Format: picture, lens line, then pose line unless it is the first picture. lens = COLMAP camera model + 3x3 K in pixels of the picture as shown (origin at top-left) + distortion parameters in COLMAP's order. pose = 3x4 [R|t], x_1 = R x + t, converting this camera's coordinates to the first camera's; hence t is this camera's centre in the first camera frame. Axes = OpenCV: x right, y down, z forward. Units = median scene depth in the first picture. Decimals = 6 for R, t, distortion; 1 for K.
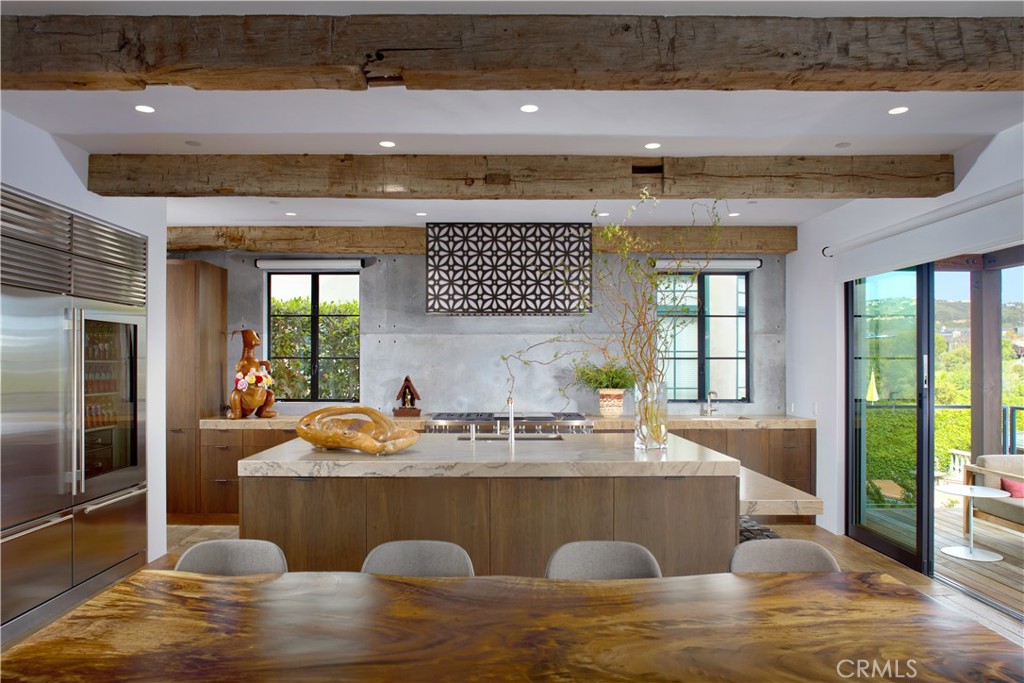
lens RADIAL K [[694.3, 0, 488.0], [0, 694.3, 360.0], [0, 0, 1]] dist [-0.049104, 0.014260]
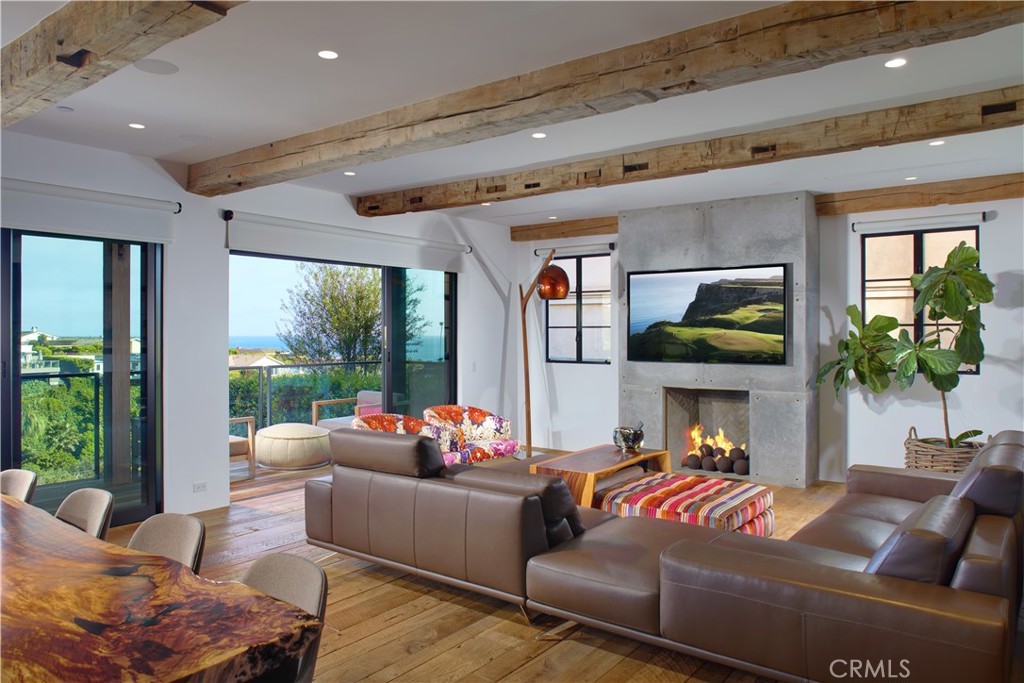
lens RADIAL K [[694.3, 0, 512.4], [0, 694.3, 333.9], [0, 0, 1]] dist [-0.049104, 0.014260]
pose [[-0.809122, -0.001837, 0.587638, -0.562690], [-0.003319, 0.999993, -0.001444, 0.005040], [-0.587631, -0.003119, -0.809123, 0.489290]]
